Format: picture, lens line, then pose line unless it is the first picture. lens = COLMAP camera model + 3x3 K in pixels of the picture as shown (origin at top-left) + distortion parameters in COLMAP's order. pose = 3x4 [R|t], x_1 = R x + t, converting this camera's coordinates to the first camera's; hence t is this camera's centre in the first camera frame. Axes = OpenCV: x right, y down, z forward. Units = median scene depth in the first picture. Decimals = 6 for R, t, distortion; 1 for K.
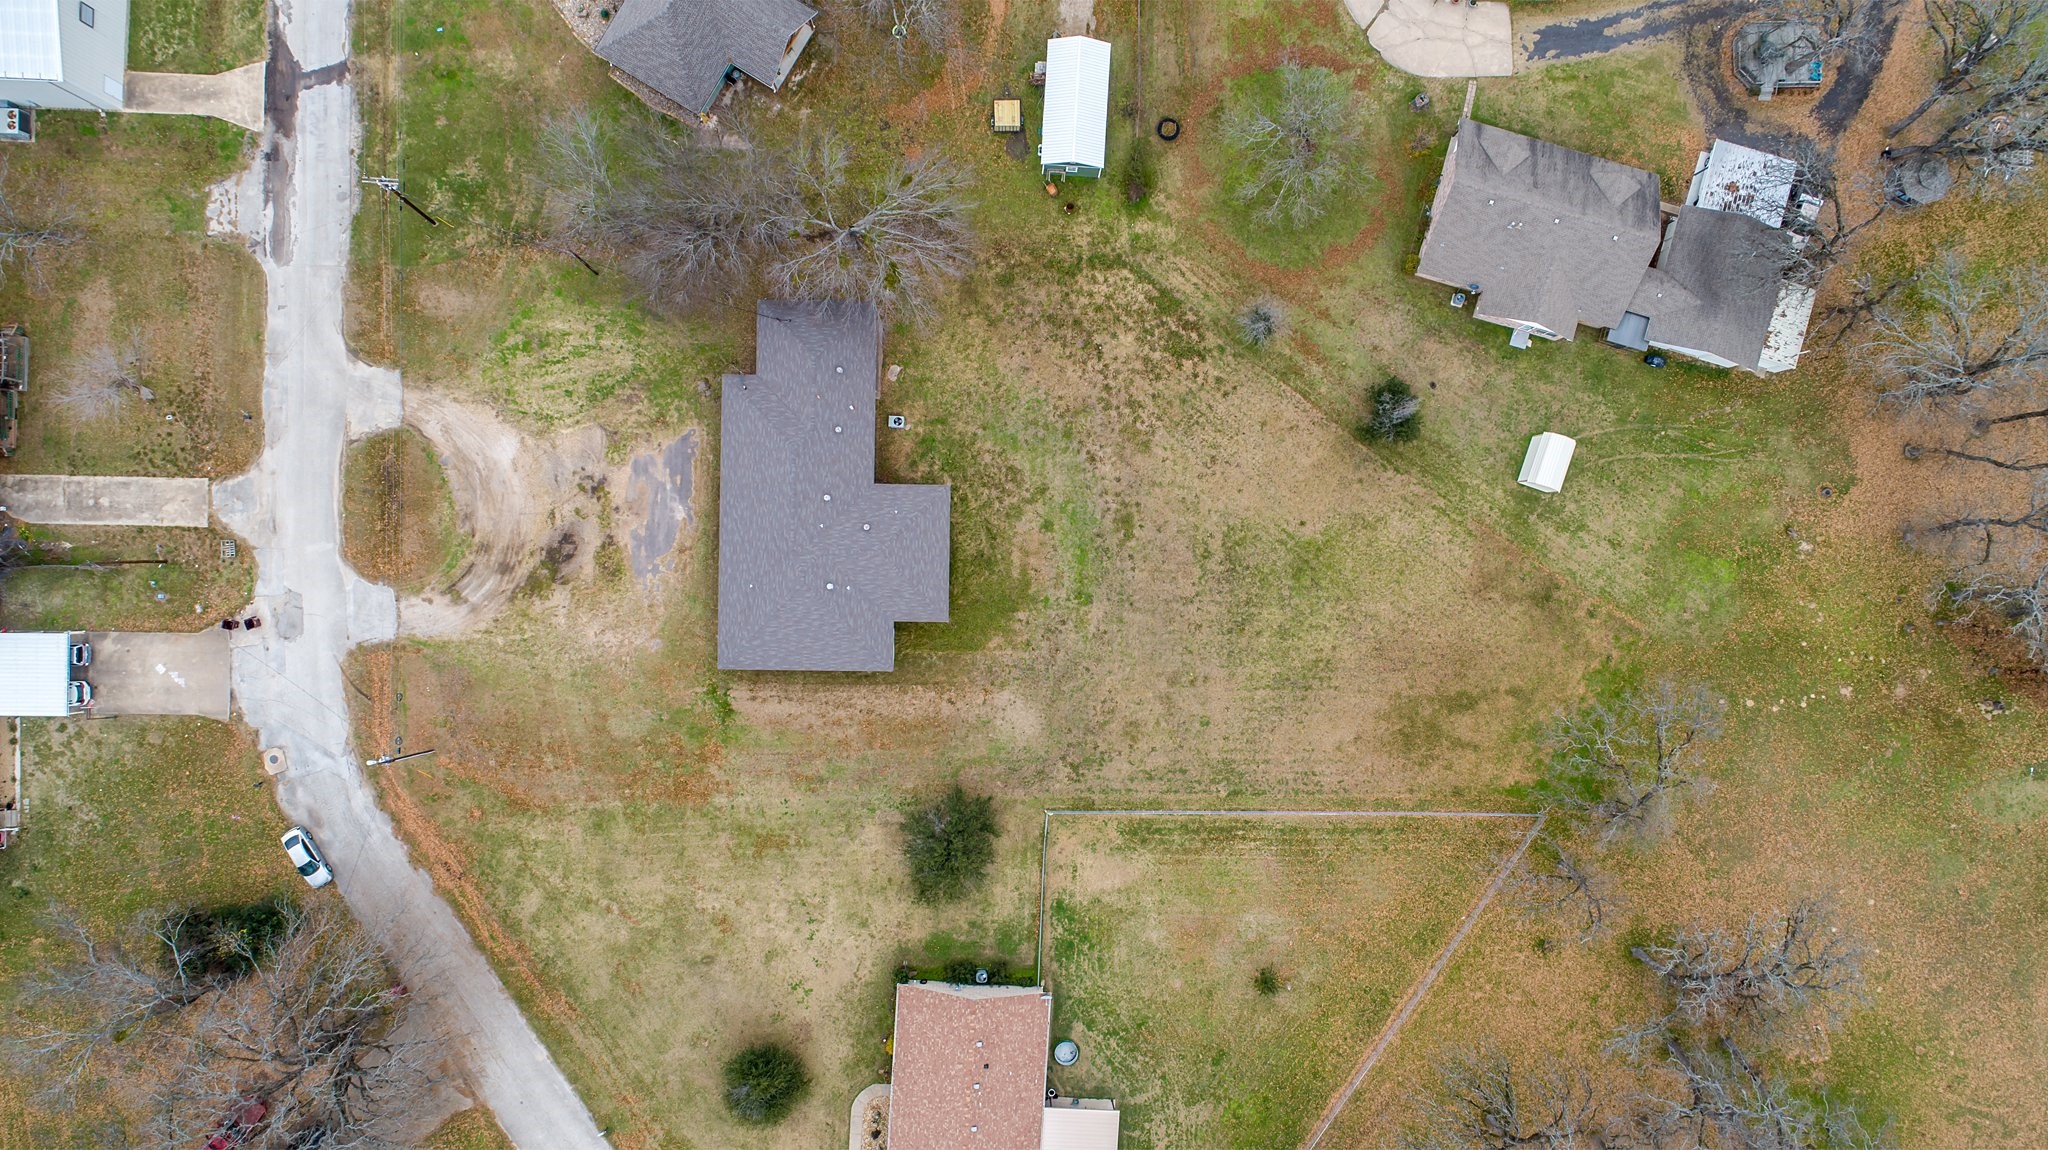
lens RADIAL K [[1403.4, 0, 1002.1], [0, 1403.4, 530.6], [0, 0, 1]] dist [-0.014146, 0.009756]
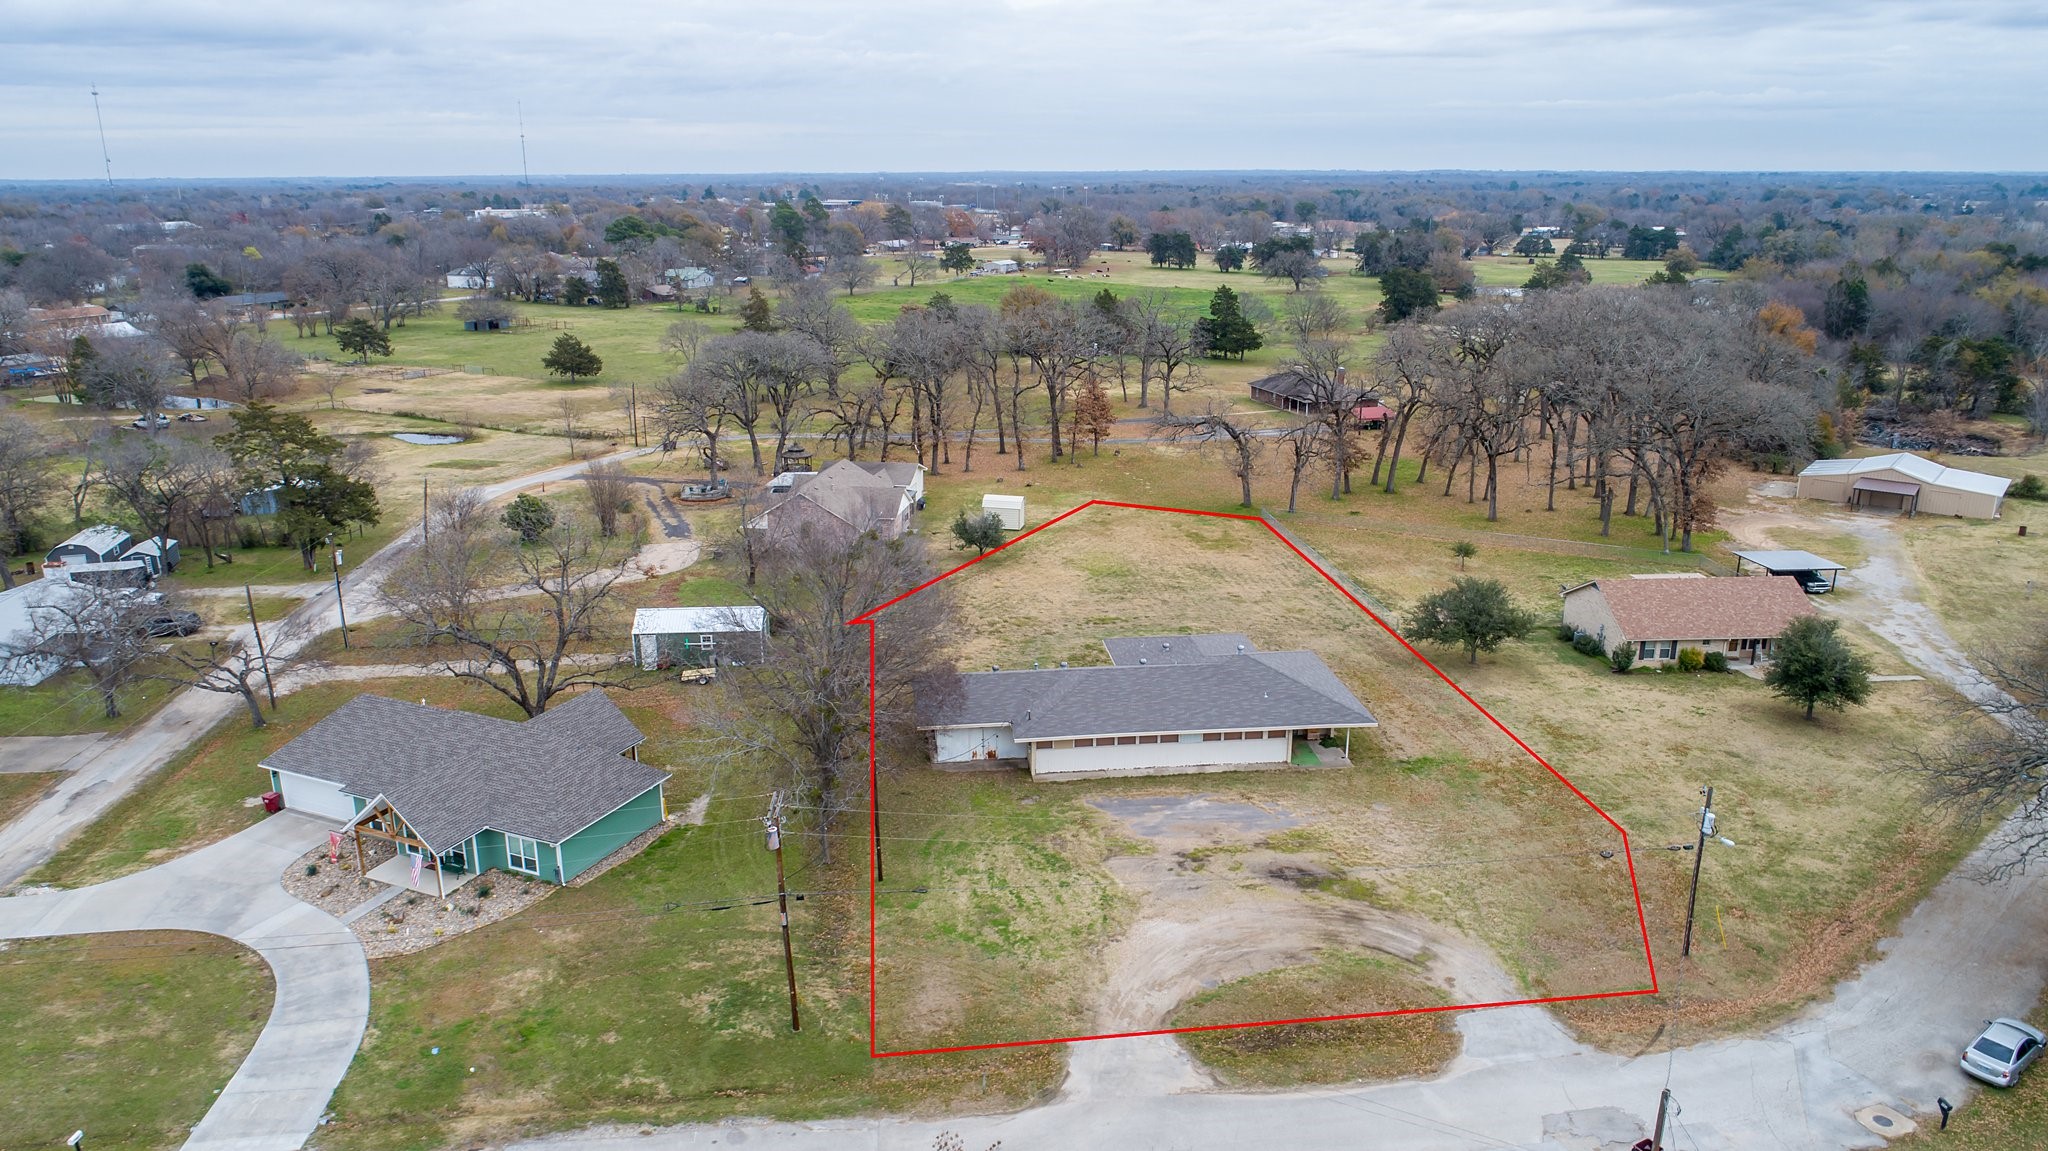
lens RADIAL K [[1403.4, 0, 1002.1], [0, 1403.4, 531.1], [0, 0, 1]] dist [-0.014146, 0.009756]
pose [[-0.107417, -0.259899, 0.959643, -0.900401], [0.994188, -0.021159, 0.105553, -0.193462], [-0.007128, 0.965404, 0.260662, 0.665859]]
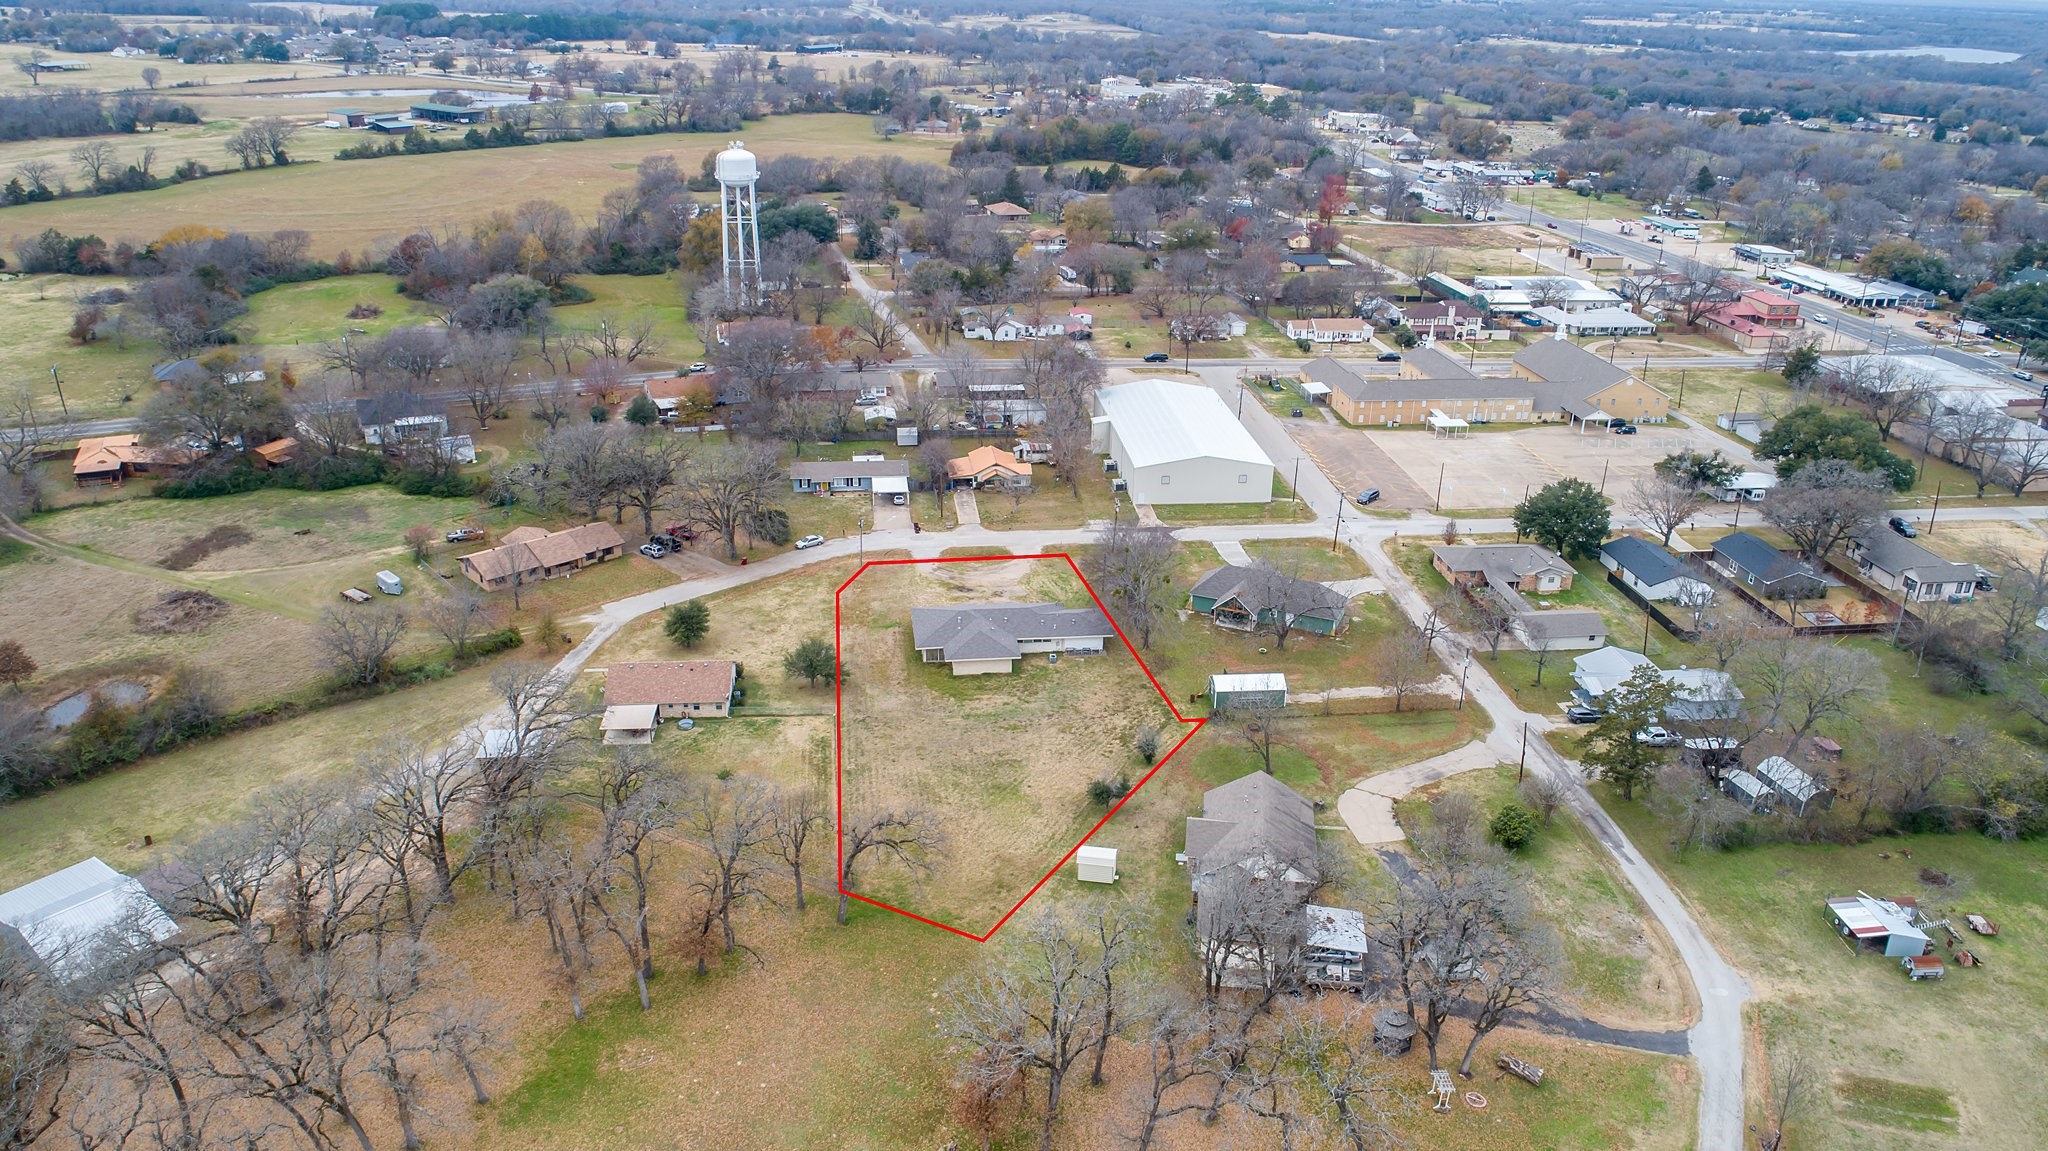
lens RADIAL K [[1403.4, 0, 1002.1], [0, 1403.4, 531.1], [0, 0, 1]] dist [-0.014146, 0.009756]
pose [[0.128381, 0.353644, -0.926528, 1.525817], [-0.991725, 0.045342, -0.120108, 0.194392], [-0.000465, 0.934280, 0.356539, 0.207608]]
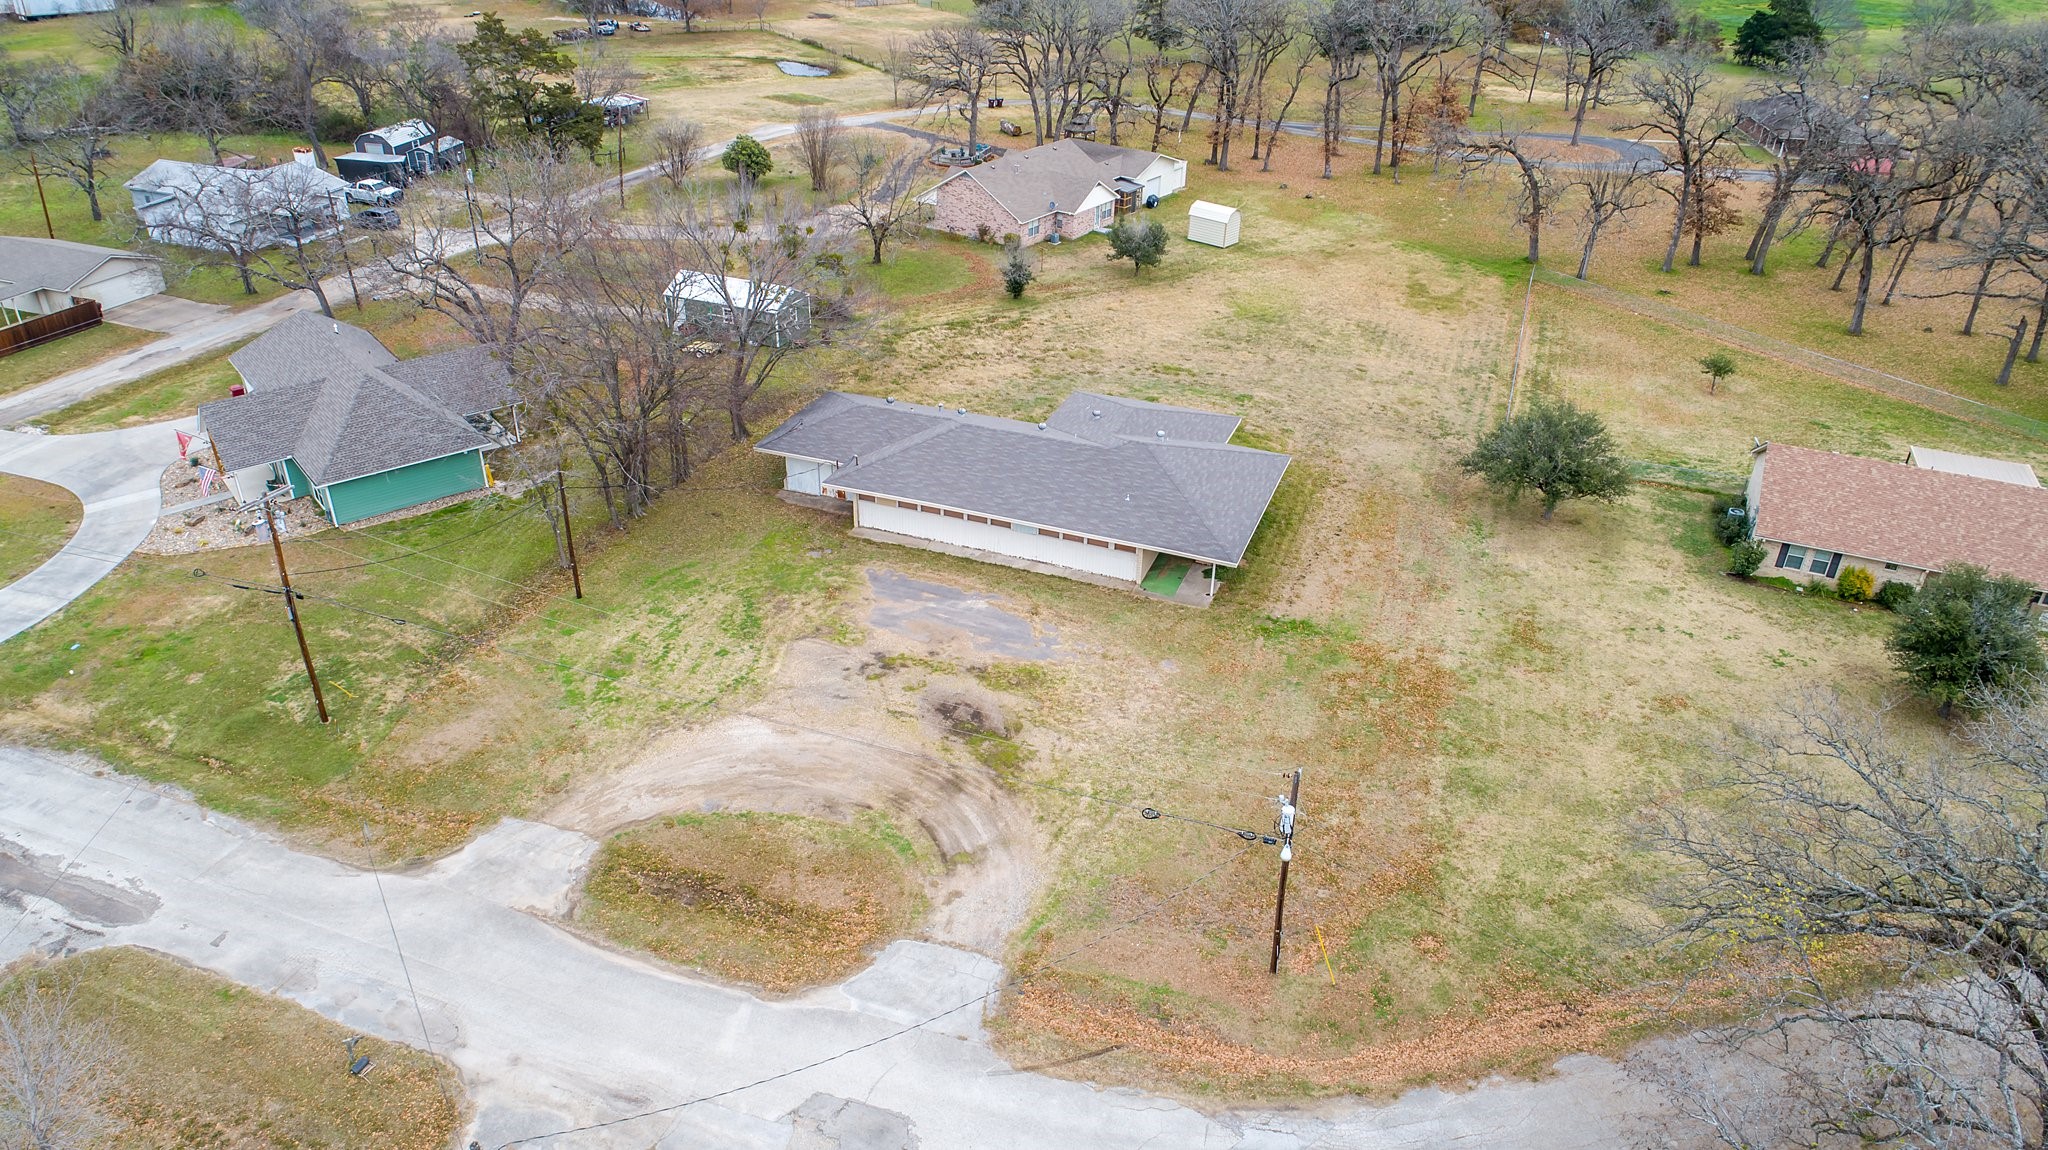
lens RADIAL K [[1403.4, 0, 1002.1], [0, 1403.4, 530.6], [0, 0, 1]] dist [-0.014146, 0.009756]
pose [[0.355729, -0.444734, 0.821991, -0.733854], [0.934342, 0.189464, -0.301842, 0.183551], [-0.021499, 0.875394, 0.482931, 0.664249]]
